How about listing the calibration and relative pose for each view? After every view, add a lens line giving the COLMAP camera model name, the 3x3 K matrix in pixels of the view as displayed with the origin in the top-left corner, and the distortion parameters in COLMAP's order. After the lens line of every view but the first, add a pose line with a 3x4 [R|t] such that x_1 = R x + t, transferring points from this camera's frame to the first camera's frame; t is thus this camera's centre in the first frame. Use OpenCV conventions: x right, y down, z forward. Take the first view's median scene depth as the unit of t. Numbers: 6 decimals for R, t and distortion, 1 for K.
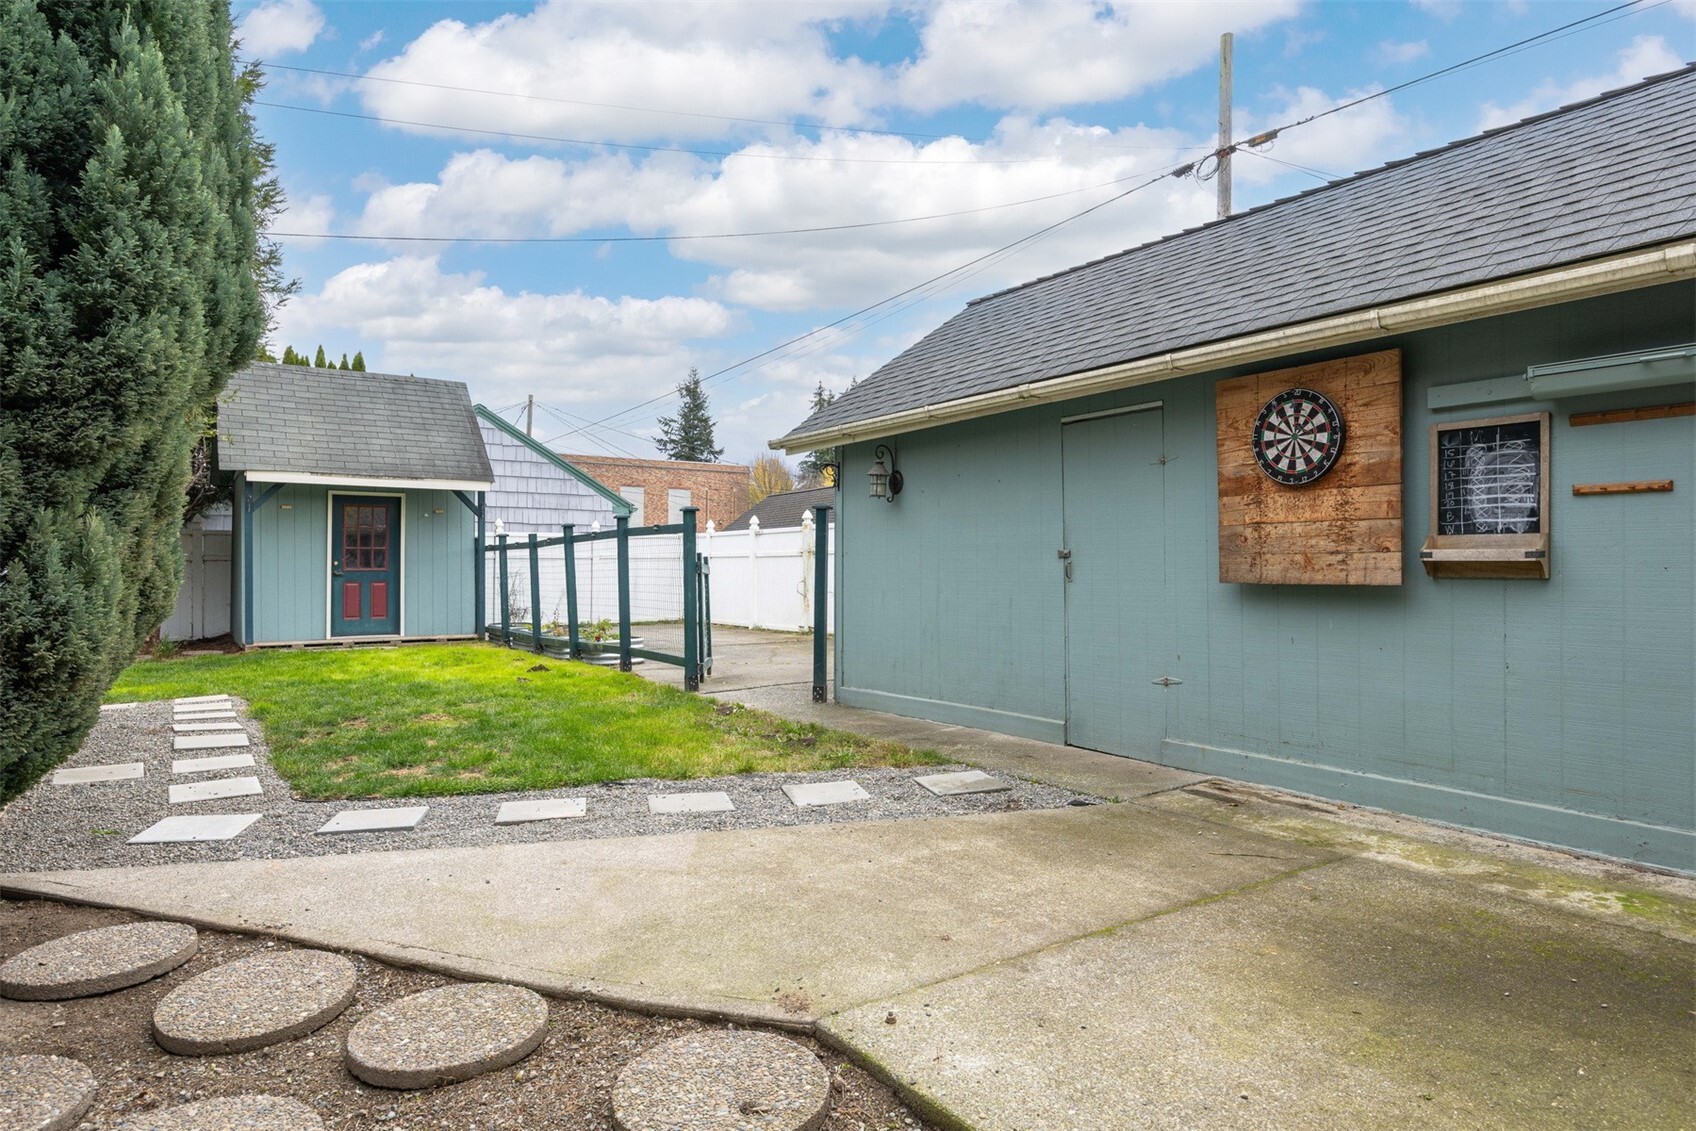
lens RADIAL K [[1023.0, 0, 847.0], [0, 1023.0, 567.6], [0, 0, 1]] dist [-0.002363, -0.000579]
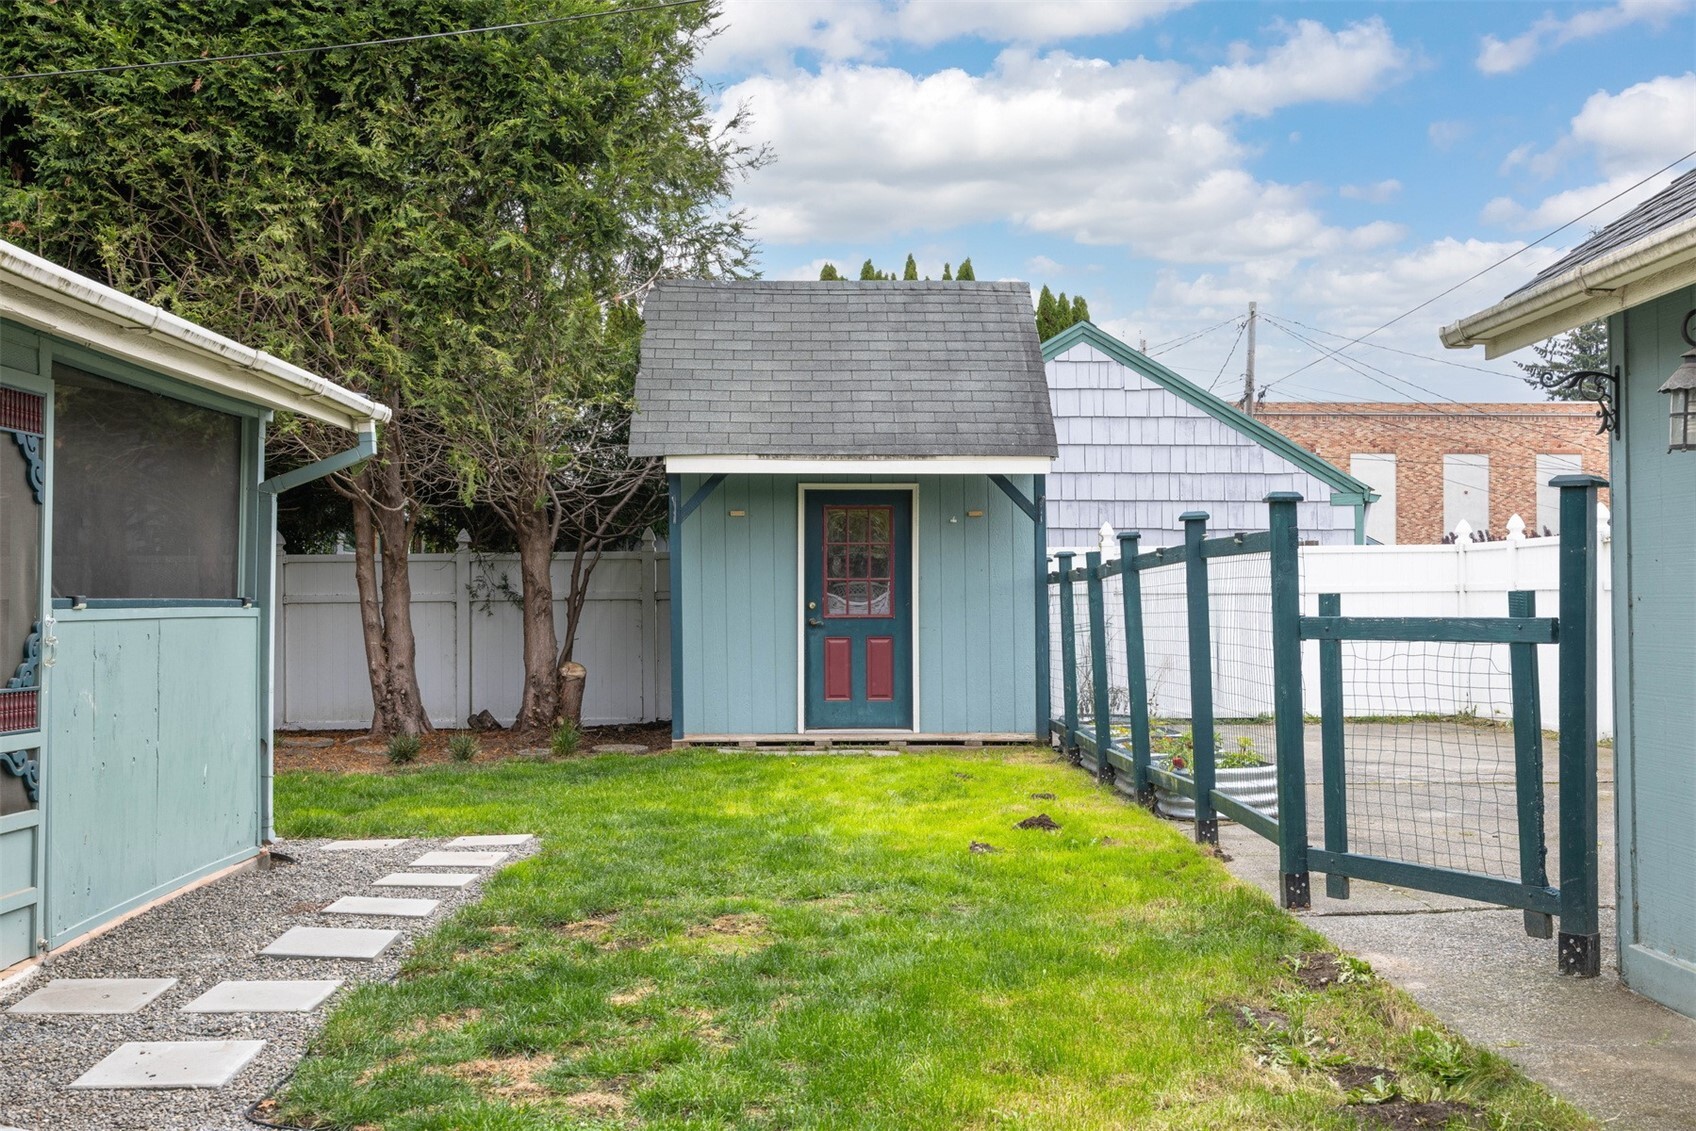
lens RADIAL K [[1710.4, 0, 848.0], [0, 1710.4, 561.4], [0, 0, 1]] dist [-0.021754, 0.000000]
pose [[0.834948, -0.012063, -0.550197, 0.065256], [0.001156, 0.999796, -0.020165, -0.009994], [0.550328, 0.016200, 0.834791, 0.186330]]
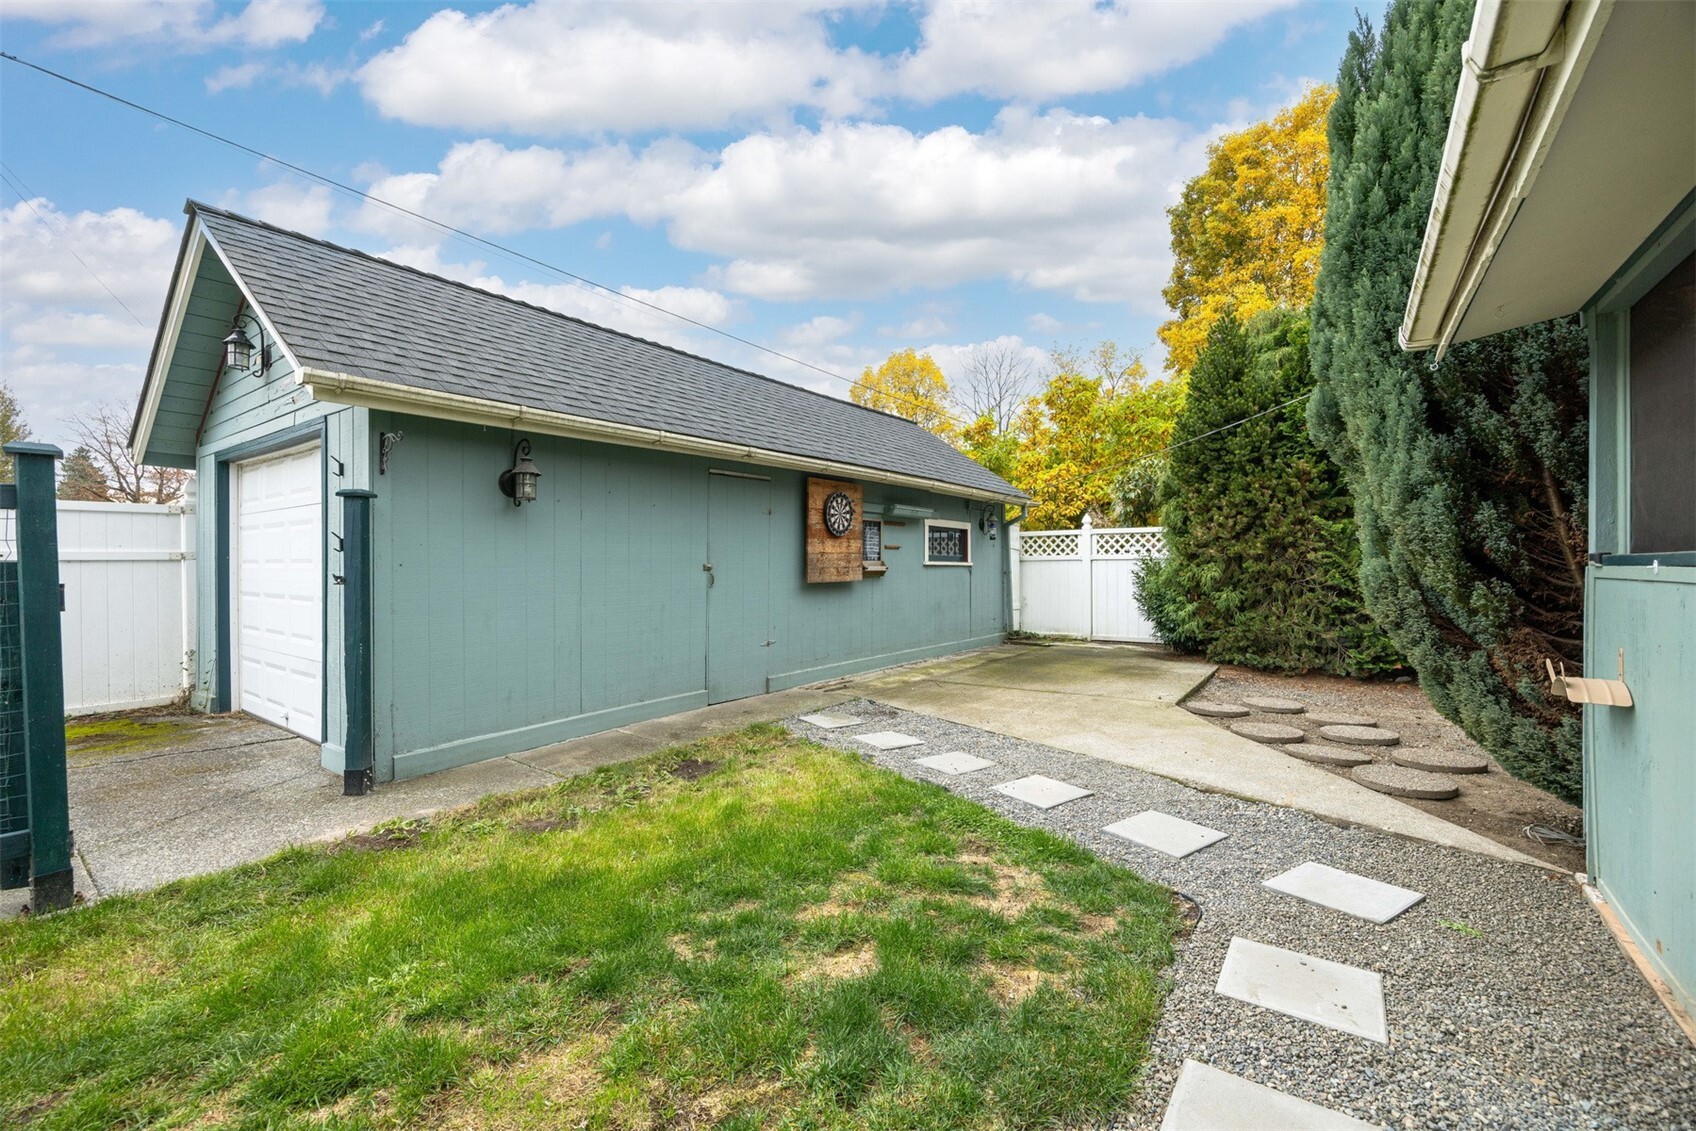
lens RADIAL K [[699.7, 0, 846.2], [0, 699.7, 564.5], [0, 0, 1]] dist [-0.000165, -0.000002]
pose [[-0.342321, -0.000910, 0.939583, -0.372469], [0.004184, 0.999988, 0.002493, -0.009499], [-0.939574, 0.004785, -0.342313, 0.580739]]
